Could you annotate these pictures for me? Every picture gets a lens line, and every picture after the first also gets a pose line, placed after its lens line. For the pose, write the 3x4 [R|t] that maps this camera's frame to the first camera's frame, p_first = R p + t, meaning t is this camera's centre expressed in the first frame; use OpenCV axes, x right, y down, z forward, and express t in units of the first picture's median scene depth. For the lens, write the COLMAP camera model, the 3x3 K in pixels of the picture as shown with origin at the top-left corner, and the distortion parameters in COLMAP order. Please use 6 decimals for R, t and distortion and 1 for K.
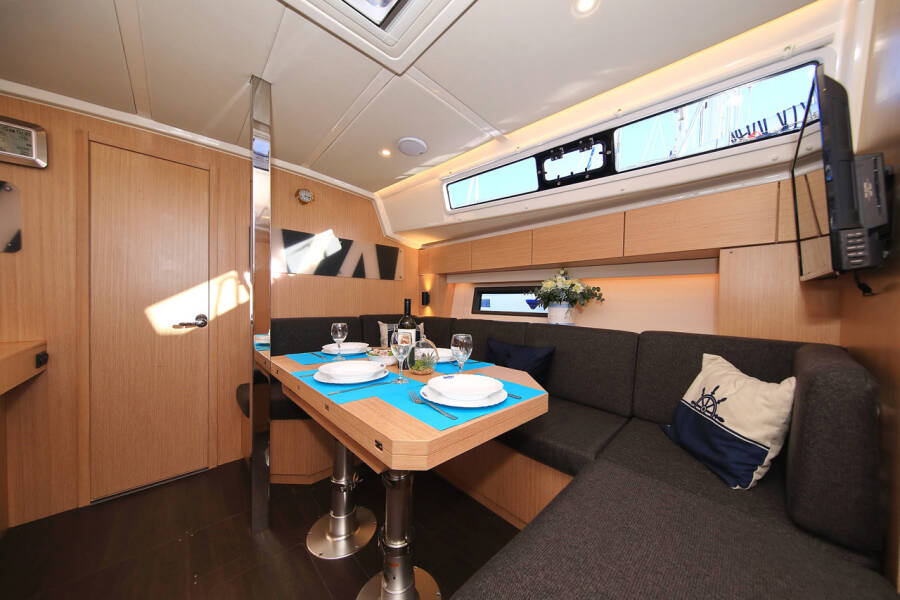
lens RADIAL K [[287.0, 0, 441.5], [0, 287.0, 299.8], [0, 0, 1]] dist [0.000234, -0.000014]
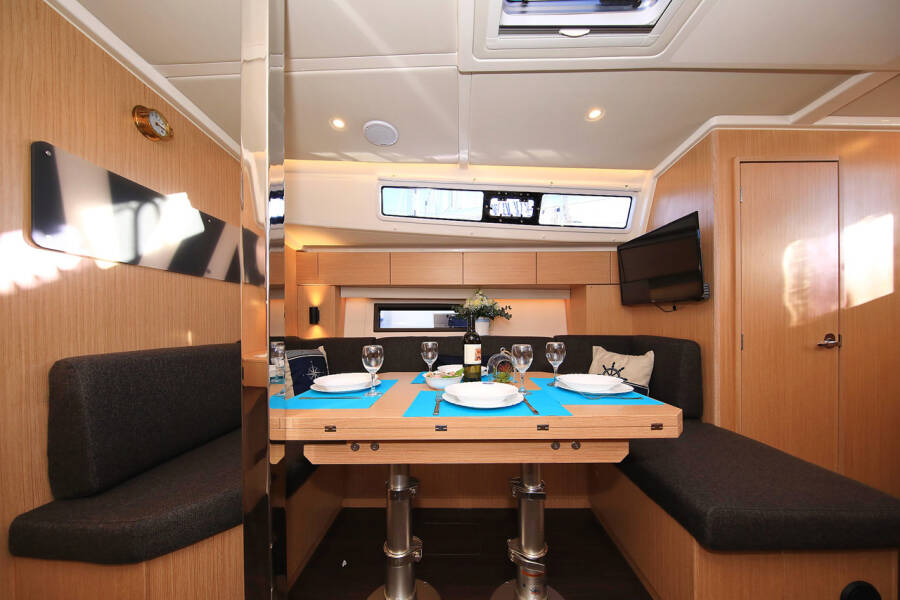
lens RADIAL K [[286.9, 0, 457.5], [0, 286.9, 317.4], [0, 0, 1]] dist [0.000290, -0.000001]
pose [[0.683213, -0.003058, 0.730212, -0.493659], [0.008885, 0.999952, -0.004125, 0.009764], [-0.730165, 0.009306, 0.683208, 0.242303]]
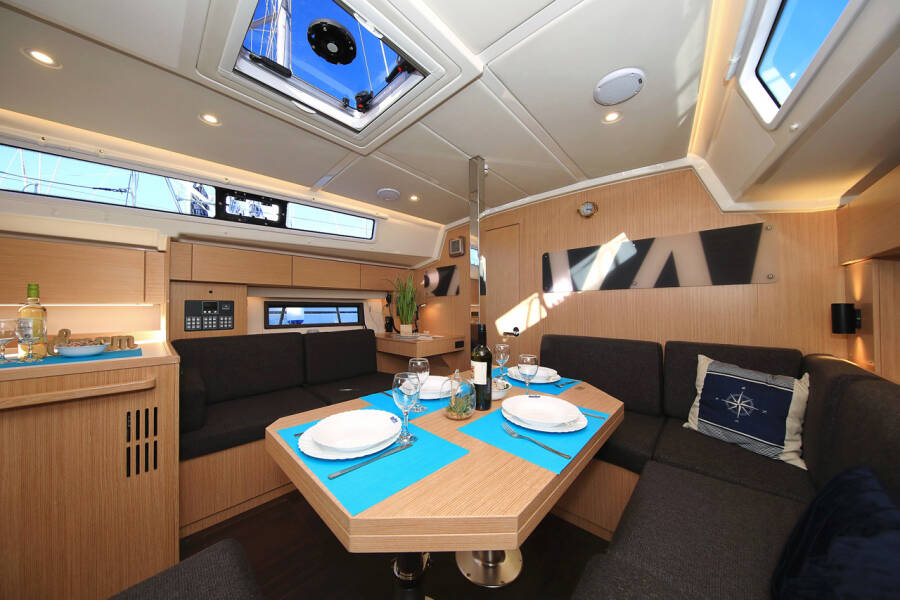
lens RADIAL K [[274.6, 0, 451.4], [0, 274.6, 302.8], [0, 0, 1]] dist [-0.008176, -0.000119]
pose [[0.073644, -0.030807, -0.996809, 0.409824], [0.006004, 0.999518, -0.030447, -0.025473], [0.997267, -0.003743, 0.073793, 0.500892]]
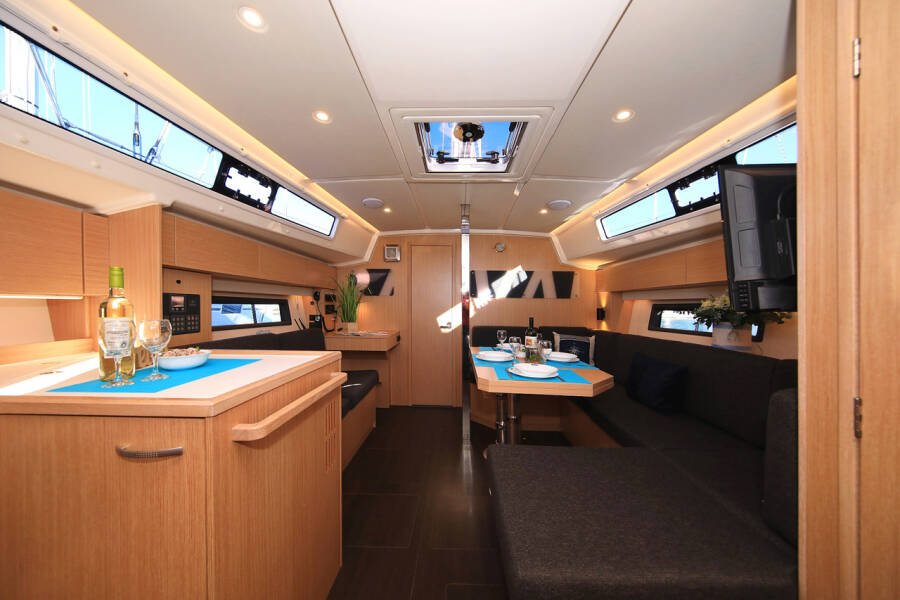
lens RADIAL K [[283.3, 0, 446.8], [0, 283.3, 306.0], [0, 0, 1]] dist [0.000409, 0.000004]
pose [[0.708995, -0.004235, -0.705201, 0.407636], [-0.003764, 0.999945, -0.009790, -0.031491], [0.705204, 0.009595, 0.708940, -0.286935]]
